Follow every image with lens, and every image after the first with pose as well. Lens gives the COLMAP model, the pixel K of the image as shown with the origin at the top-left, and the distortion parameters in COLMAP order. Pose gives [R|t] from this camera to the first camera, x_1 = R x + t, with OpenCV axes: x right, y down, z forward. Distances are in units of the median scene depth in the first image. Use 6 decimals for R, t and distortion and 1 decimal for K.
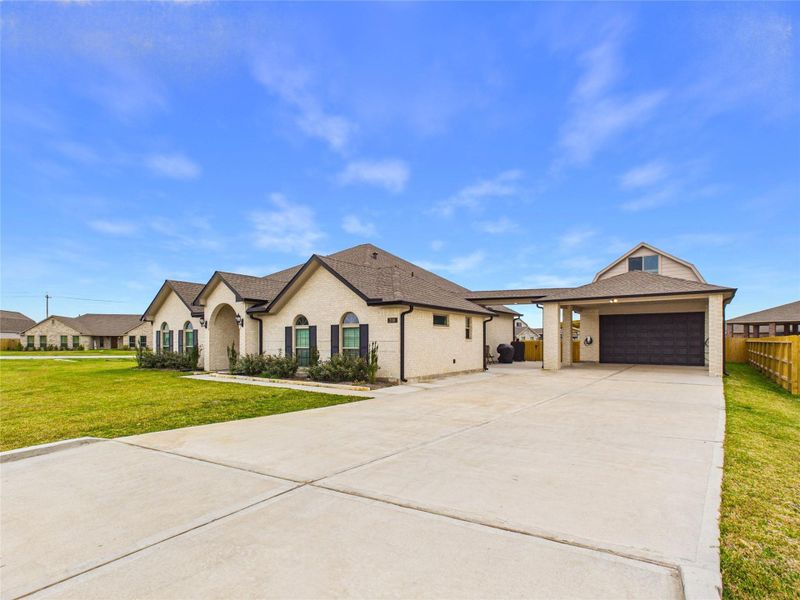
lens RADIAL K [[428.0, 0, 402.5], [0, 428.0, 343.8], [0, 0, 1]] dist [0.000135, 0.000284]
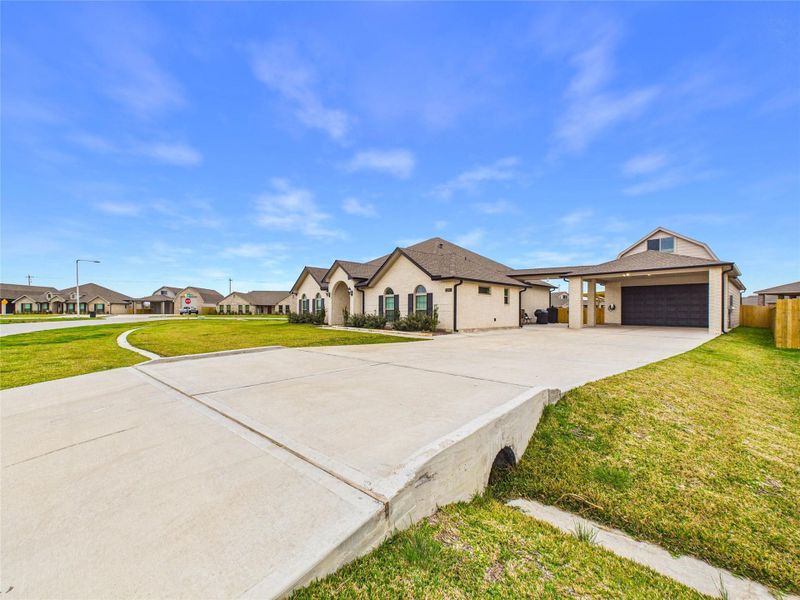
lens RADIAL K [[330.3, 0, 400.8], [0, 330.3, 314.9], [0, 0, 1]] dist [-0.000019, 0.000132]
pose [[0.978658, 0.006604, -0.205388, 0.039470], [-0.005516, 0.999968, 0.005871, 0.019764], [0.205420, -0.004613, 0.978663, -0.118196]]
